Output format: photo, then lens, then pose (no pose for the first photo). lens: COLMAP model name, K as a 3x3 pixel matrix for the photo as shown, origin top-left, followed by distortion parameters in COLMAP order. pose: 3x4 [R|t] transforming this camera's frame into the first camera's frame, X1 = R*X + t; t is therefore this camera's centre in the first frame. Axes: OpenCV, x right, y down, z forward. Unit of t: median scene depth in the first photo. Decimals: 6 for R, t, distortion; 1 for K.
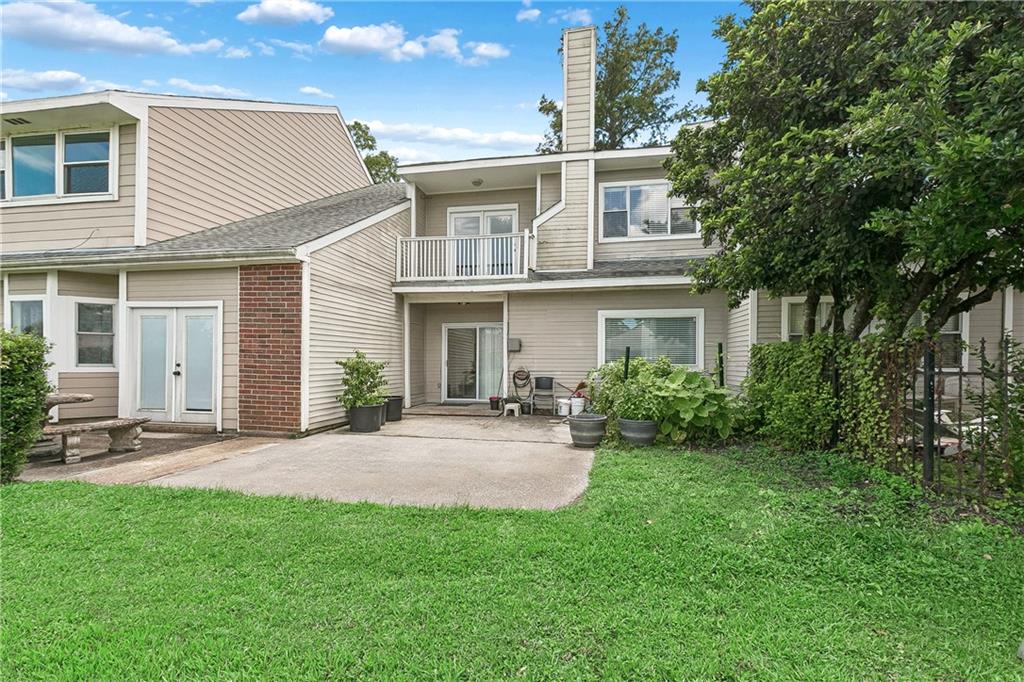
lens RADIAL K [[462.0, 0, 512.4], [0, 462.0, 361.0], [0, 0, 1]] dist [0.001320, 0.000303]
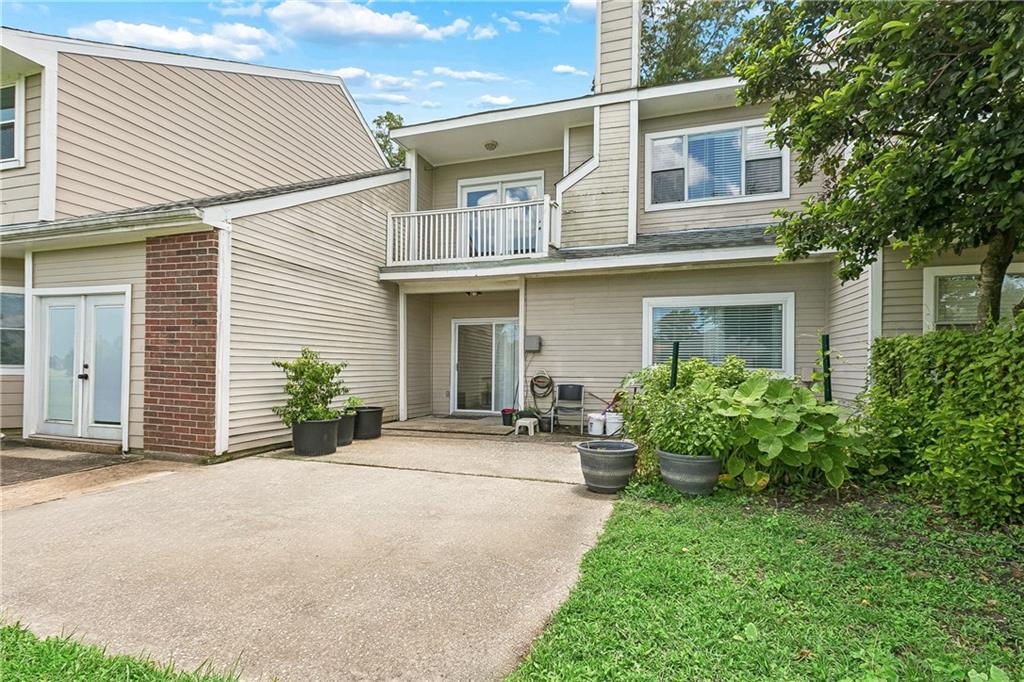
lens RADIAL K [[458.2, 0, 501.9], [0, 458.2, 365.1], [0, 0, 1]] dist [0.000816, 0.000351]
pose [[0.986730, 0.001437, -0.162363, 0.105588], [-0.002278, 0.999985, -0.004989, 0.007743], [0.162354, 0.005293, 0.986718, 0.290184]]
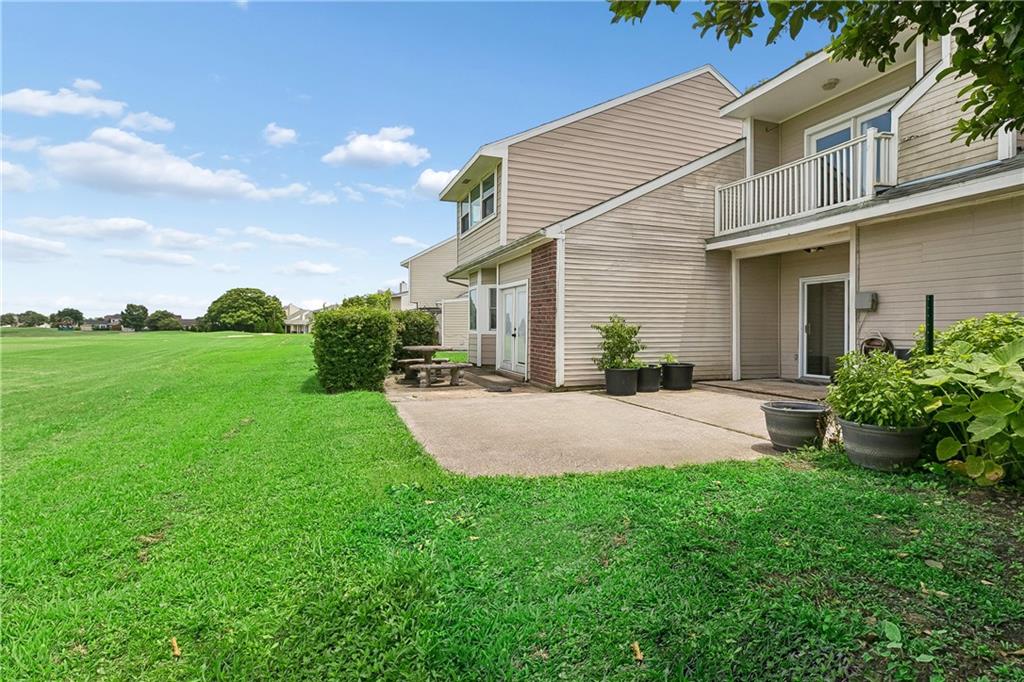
lens RADIAL K [[500.2, 0, 569.2], [0, 500.2, 323.7], [0, 0, 1]] dist [-0.001105, -0.000007]
pose [[0.530303, -0.012816, -0.847712, 0.529574], [0.000294, 0.999888, -0.014932, 0.012445], [0.847808, 0.007669, 0.530247, 0.313182]]
